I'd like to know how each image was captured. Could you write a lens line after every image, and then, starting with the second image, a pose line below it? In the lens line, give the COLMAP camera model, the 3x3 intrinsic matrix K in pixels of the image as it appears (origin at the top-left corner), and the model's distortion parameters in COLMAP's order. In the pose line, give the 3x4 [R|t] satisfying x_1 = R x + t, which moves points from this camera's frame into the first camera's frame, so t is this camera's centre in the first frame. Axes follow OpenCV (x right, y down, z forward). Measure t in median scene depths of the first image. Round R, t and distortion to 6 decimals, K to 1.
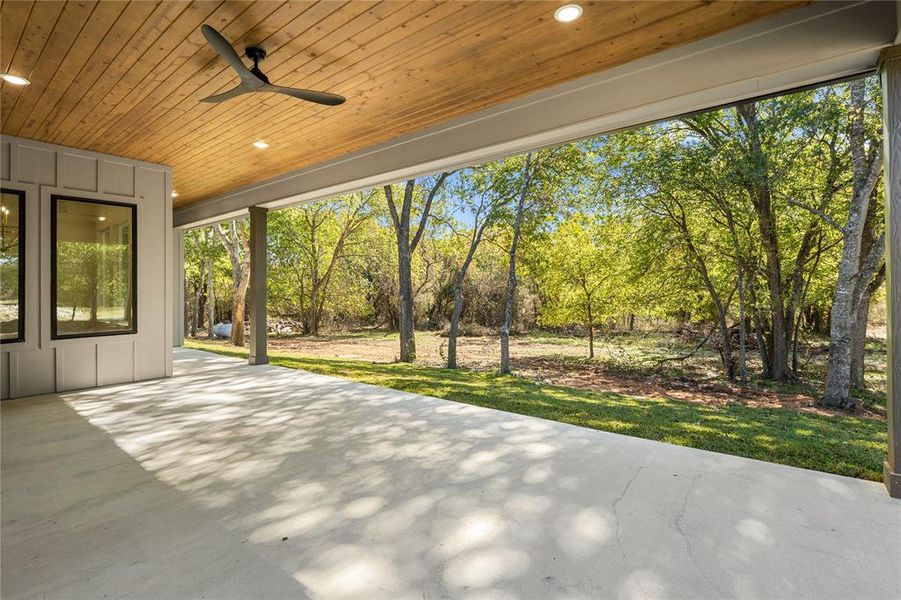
lens RADIAL K [[421.2, 0, 444.7], [0, 421.2, 295.2], [0, 0, 1]] dist [-0.014316, 0.000146]
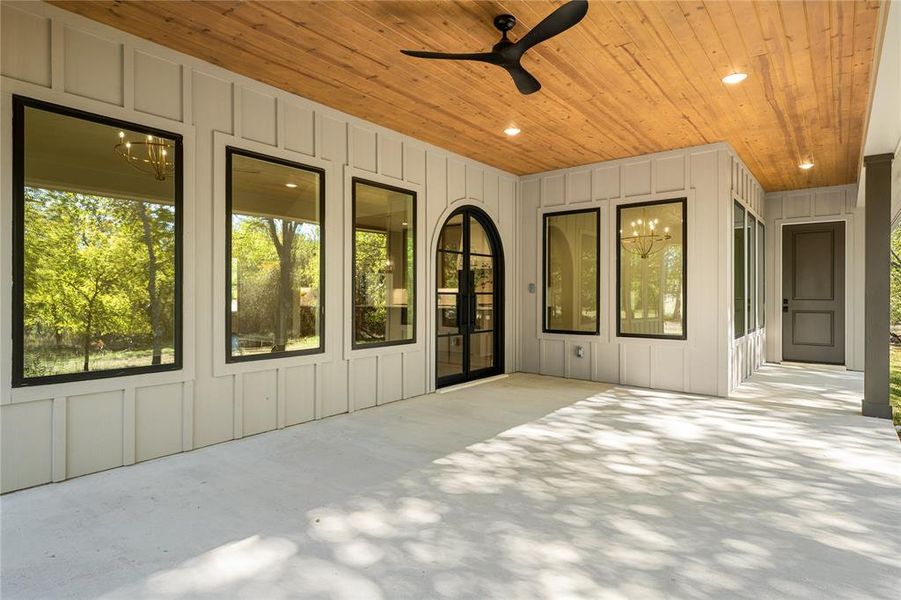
lens RADIAL K [[486.2, 0, 449.5], [0, 486.2, 296.9], [0, 0, 1]] dist [0.007586, -0.000534]
pose [[0.009493, 0.011738, -0.999886, 0.492689], [-0.015775, 0.999808, 0.011588, -0.007820], [0.999831, 0.015663, 0.009676, 0.748991]]
